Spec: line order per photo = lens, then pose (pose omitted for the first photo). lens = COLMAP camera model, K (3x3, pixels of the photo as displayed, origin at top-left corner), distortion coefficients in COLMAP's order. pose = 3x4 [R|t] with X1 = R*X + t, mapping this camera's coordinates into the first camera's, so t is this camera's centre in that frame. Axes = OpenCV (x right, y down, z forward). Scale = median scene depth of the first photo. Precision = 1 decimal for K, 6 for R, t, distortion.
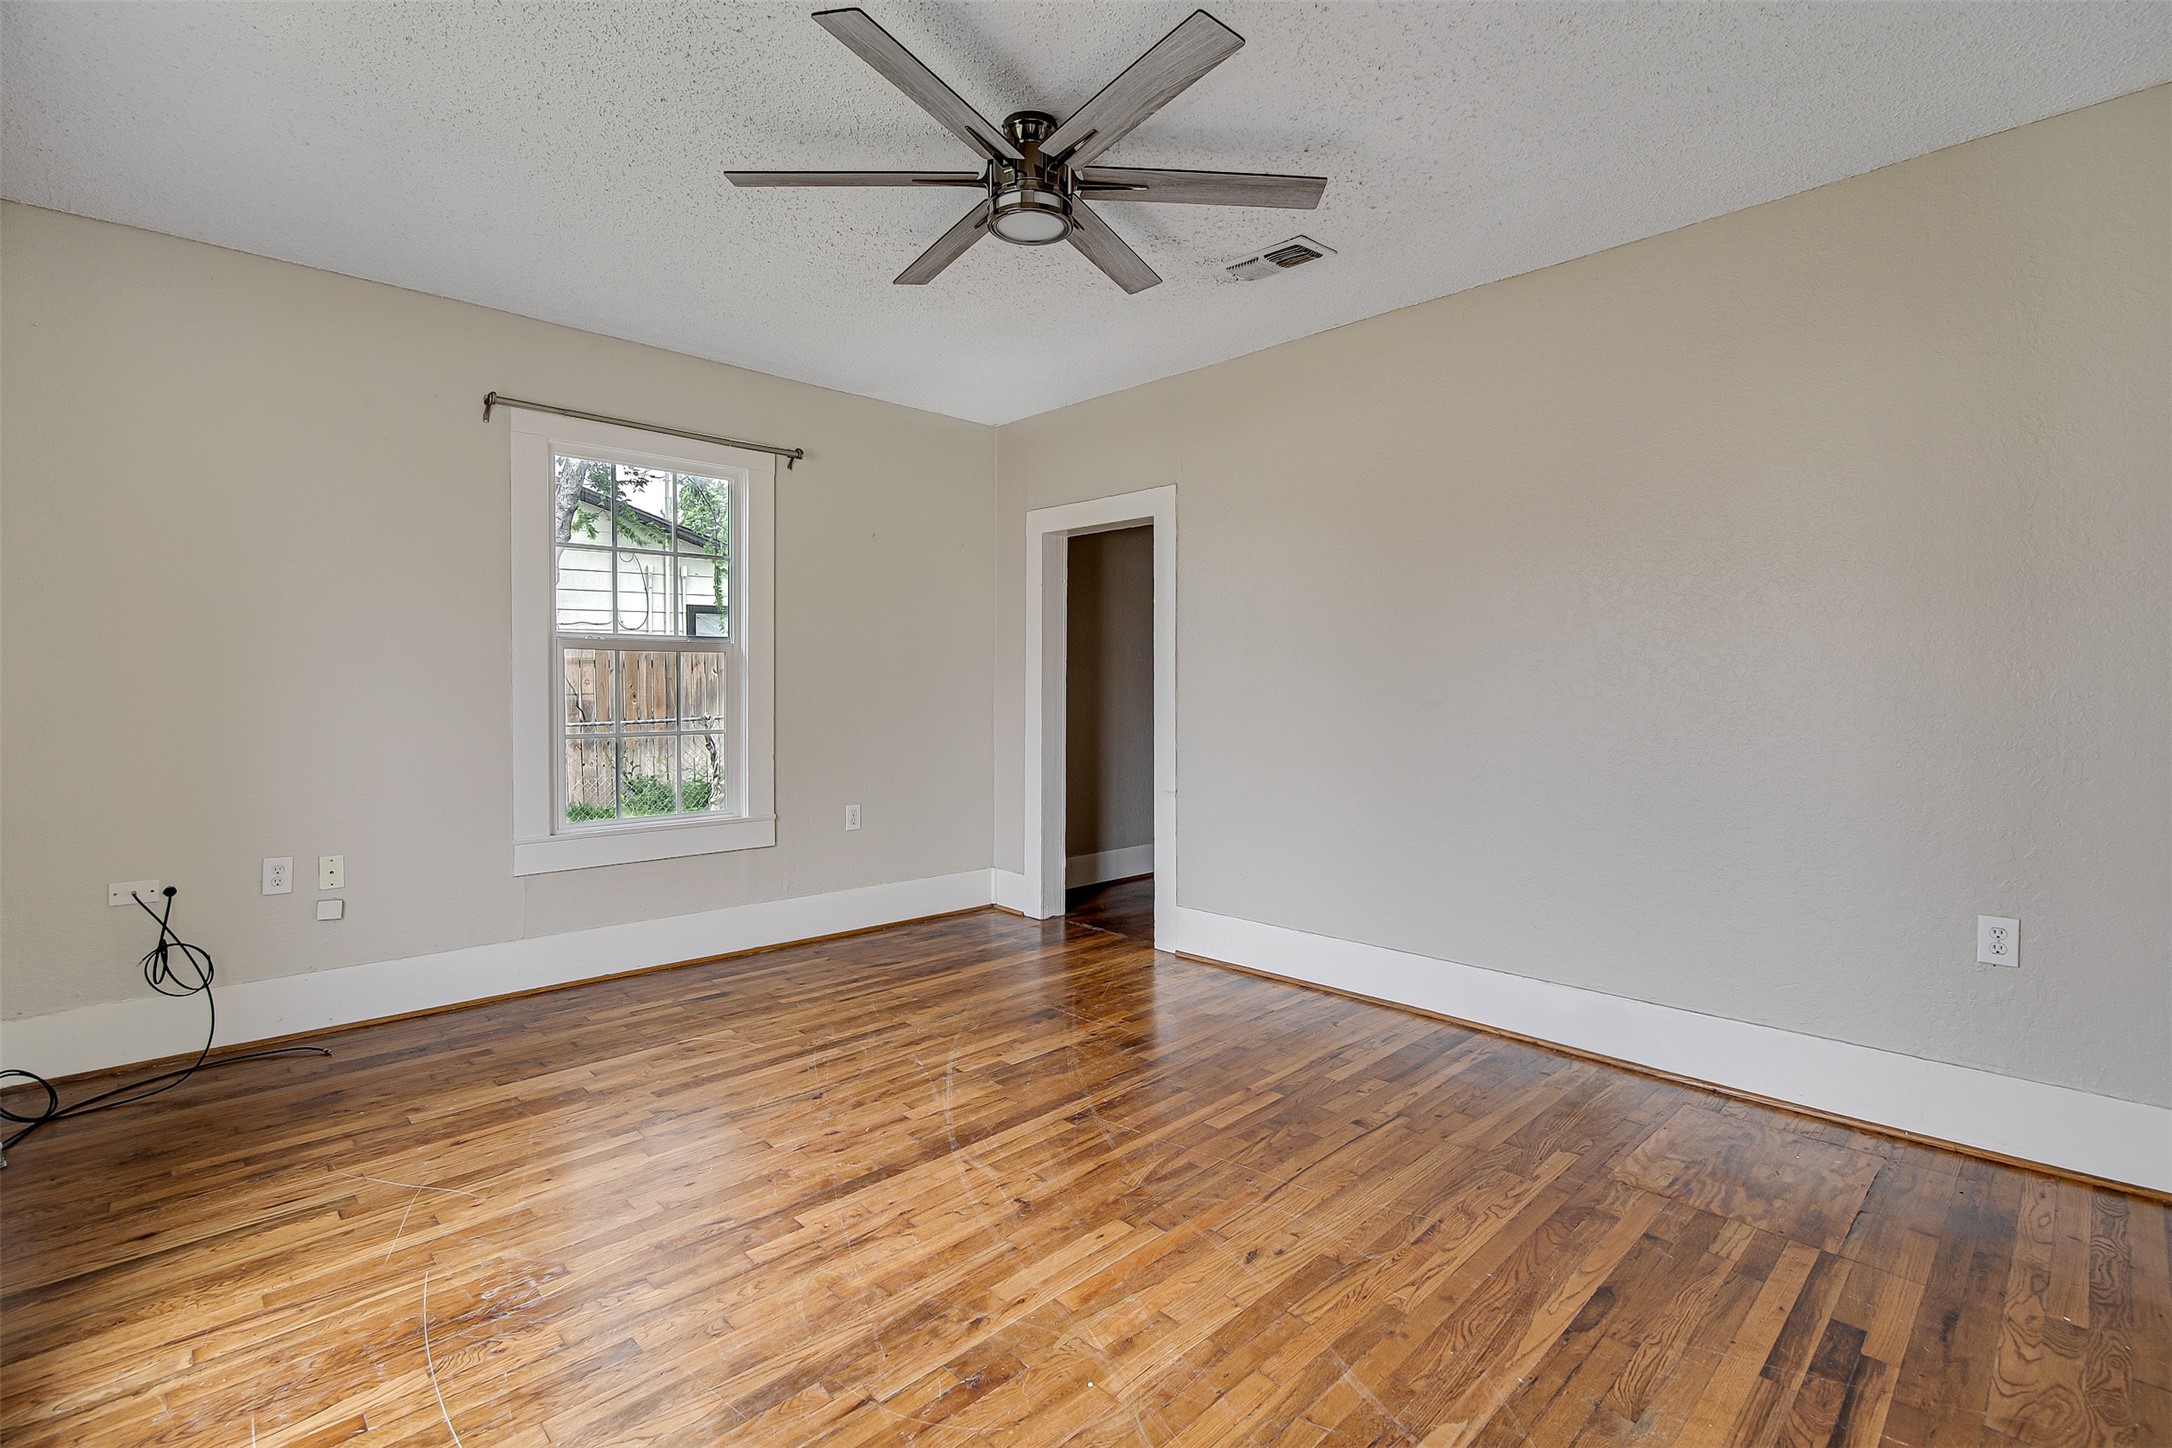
lens RADIAL K [[999.4, 0, 1072.1], [0, 999.4, 700.1], [0, 0, 1]] dist [-0.009810, -0.000069]
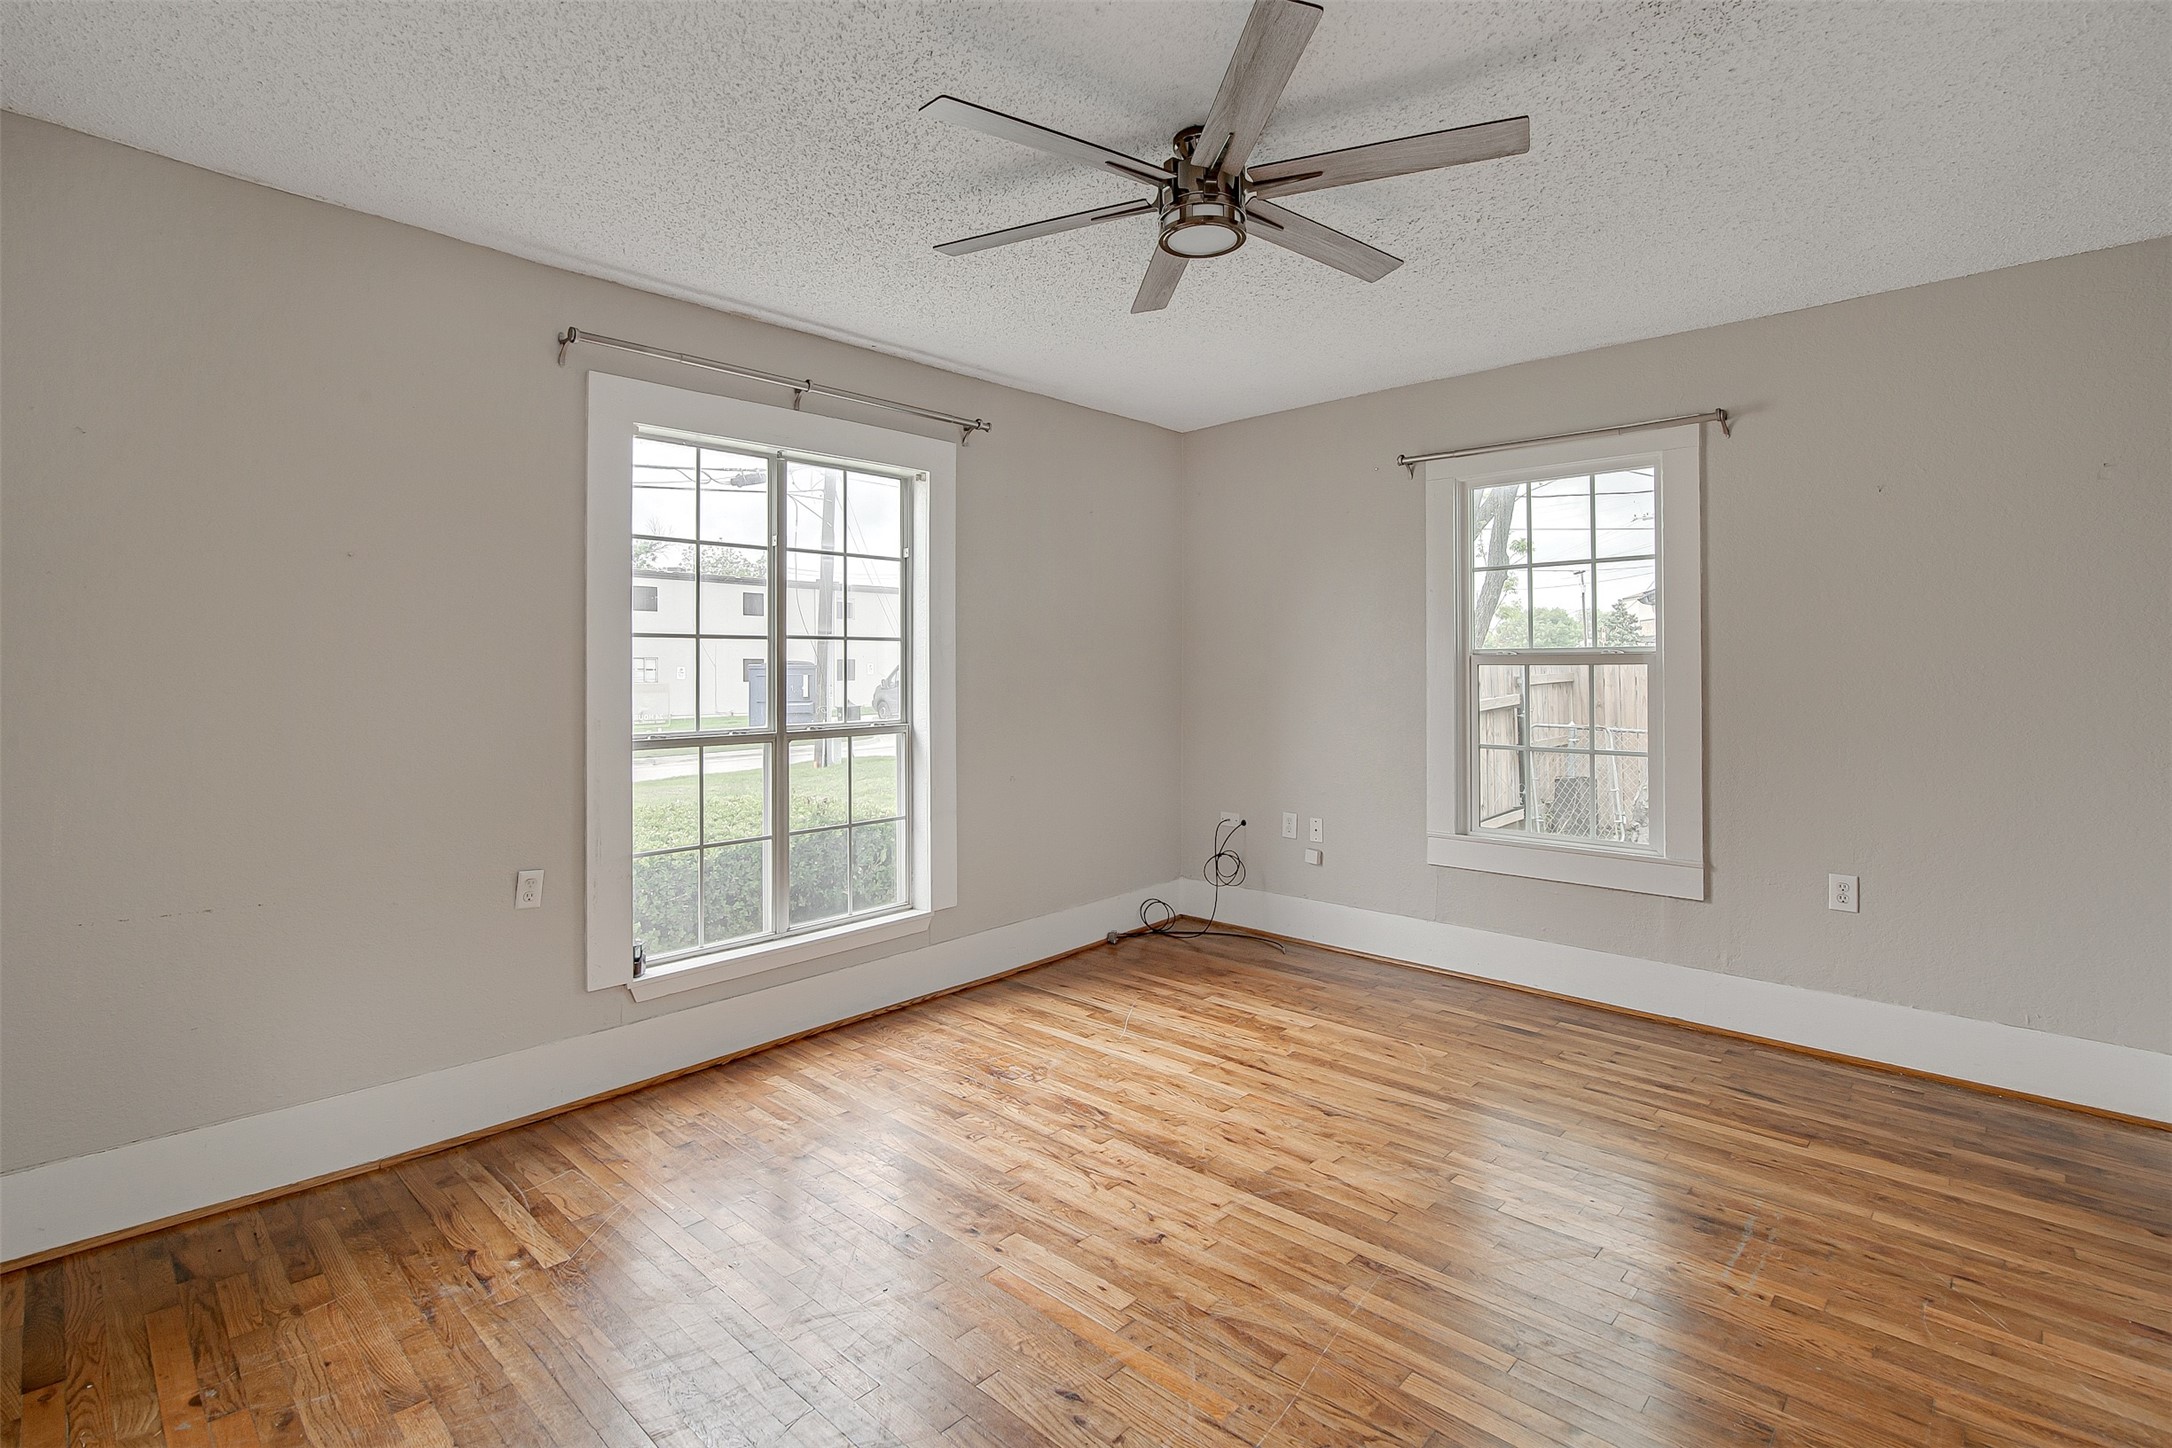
lens RADIAL K [[1008.1, 0, 1086.2], [0, 1008.1, 660.2], [0, 0, 1]] dist [-0.009225, 0.000111]
pose [[0.054675, -0.019215, -0.998319, 0.845137], [-0.024005, 0.999501, -0.020552, -0.036396], [0.998216, 0.025089, 0.054186, 0.775787]]
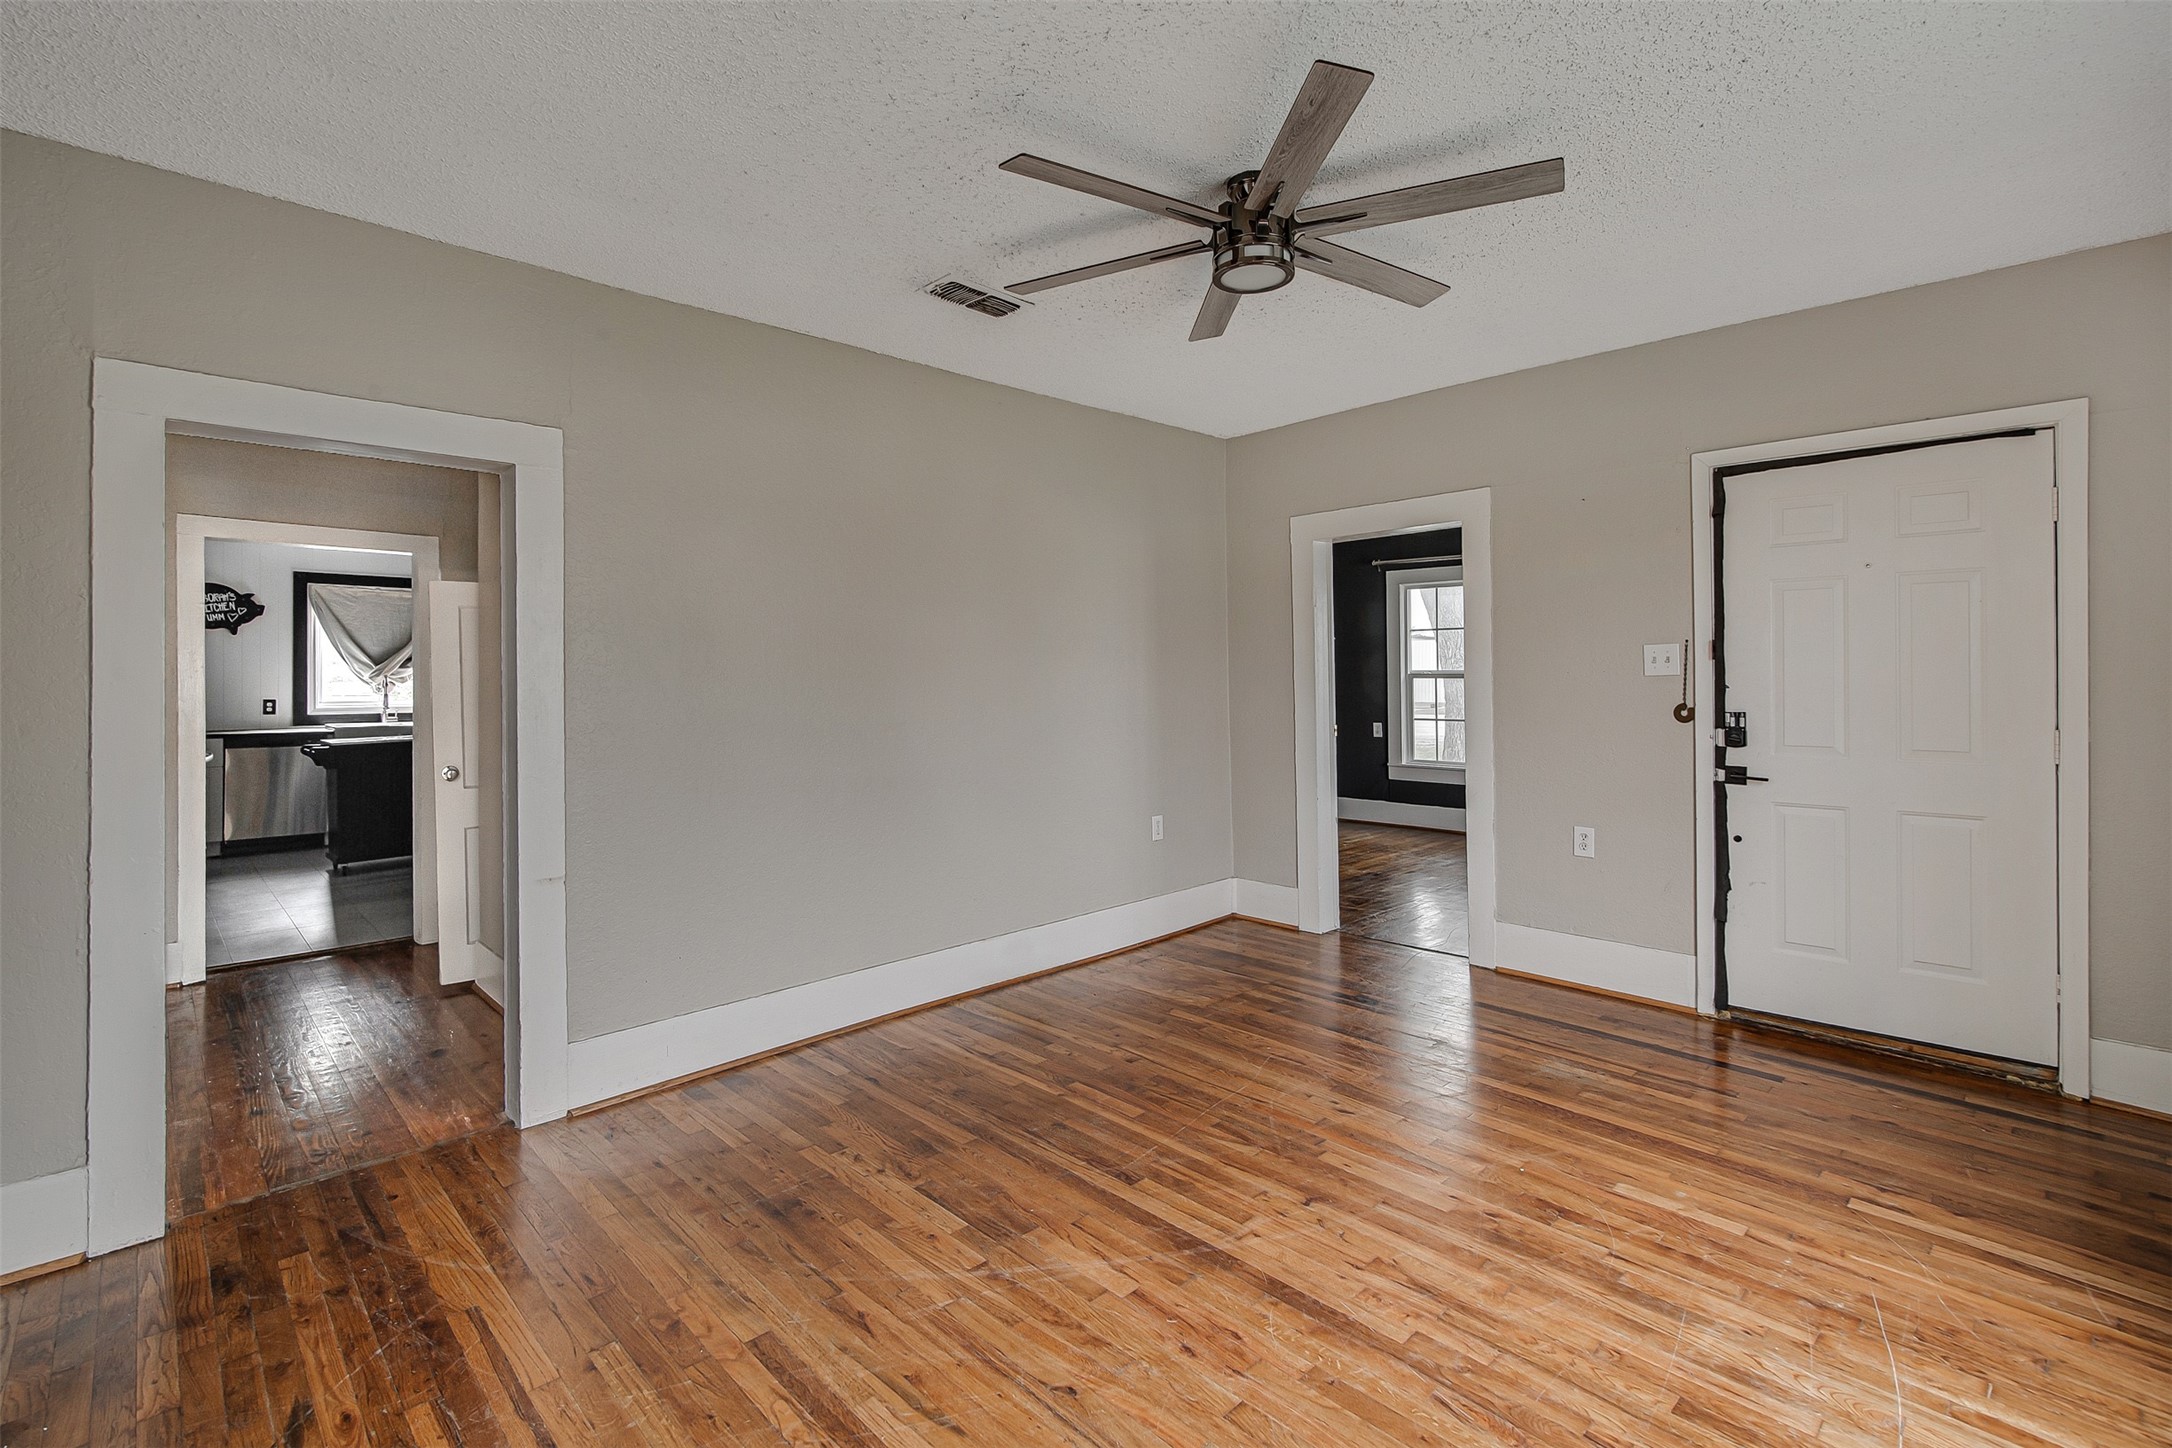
lens RADIAL K [[987.2, 0, 1095.4], [0, 987.2, 678.5], [0, 0, 1]] dist [-0.000856, 0.000337]
pose [[-0.015622, 0.003990, 0.999870, -0.982980], [0.035290, 0.999371, -0.003437, -0.048029], [-0.999255, 0.035232, -0.015753, 1.100743]]
